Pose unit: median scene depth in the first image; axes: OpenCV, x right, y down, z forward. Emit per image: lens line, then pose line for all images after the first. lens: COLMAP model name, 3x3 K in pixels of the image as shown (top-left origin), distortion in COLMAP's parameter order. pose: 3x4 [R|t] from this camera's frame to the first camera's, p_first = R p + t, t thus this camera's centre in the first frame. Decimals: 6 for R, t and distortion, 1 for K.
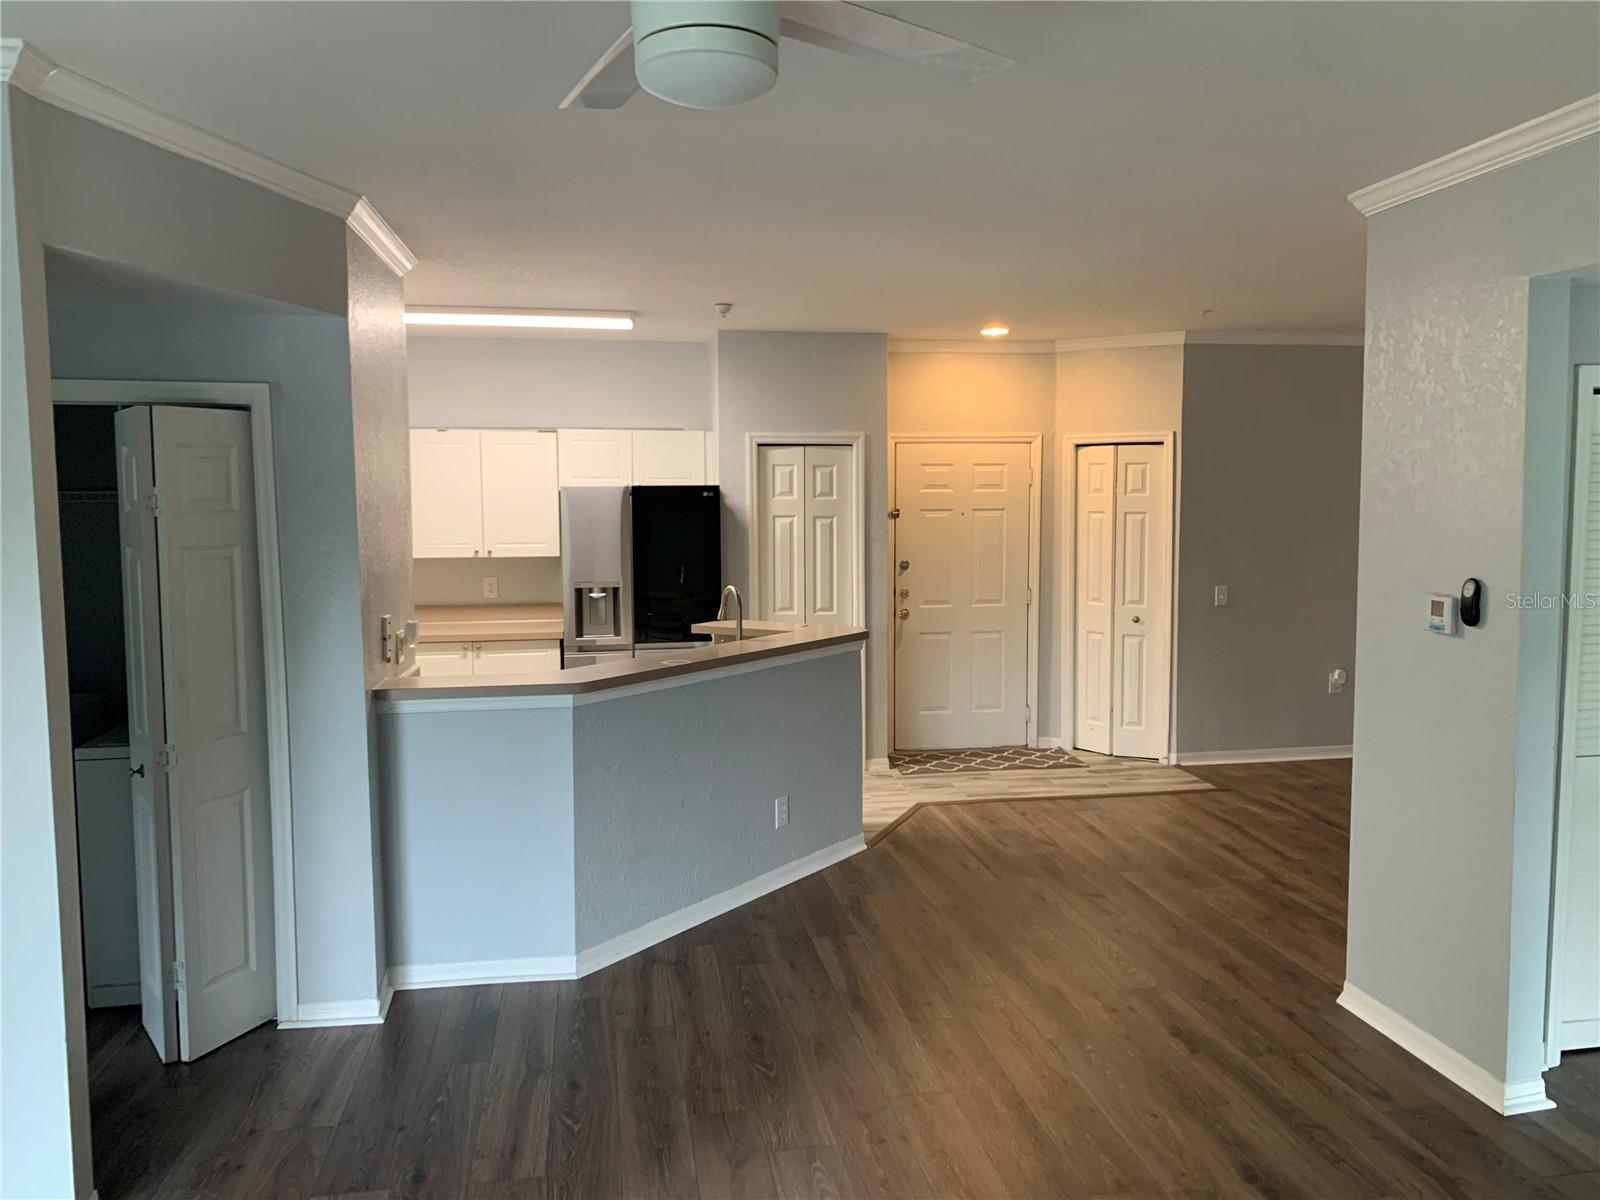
lens RADIAL K [[1197.4, 0, 787.2], [0, 1197.4, 603.6], [0, 0, 1]] dist [-0.009631, -0.014673]
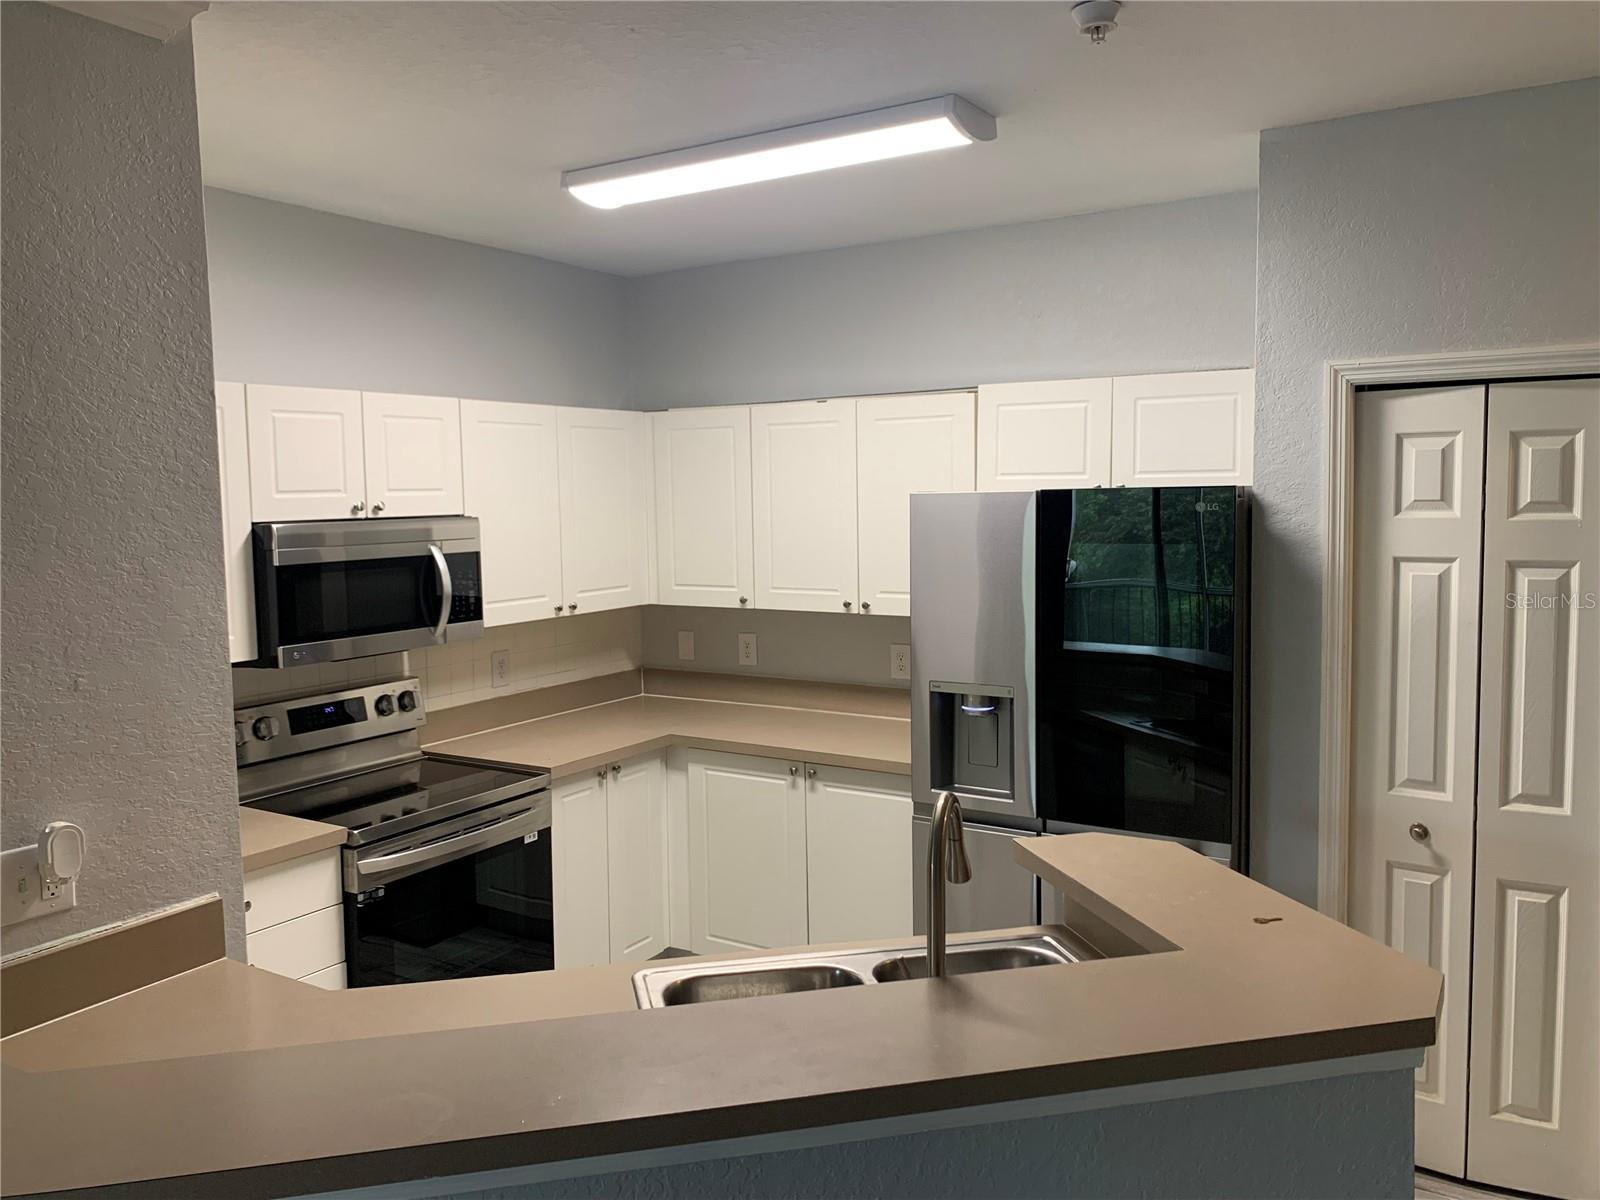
lens RADIAL K [[1197.4, 0, 754.0], [0, 1197.4, 579.5], [0, 0, 1]] dist [-0.009631, -0.014673]
pose [[0.732032, 0.039729, -0.680111, 0.104812], [-0.049483, 0.998762, 0.005083, -0.055692], [0.679471, 0.029933, 0.733092, 0.534117]]
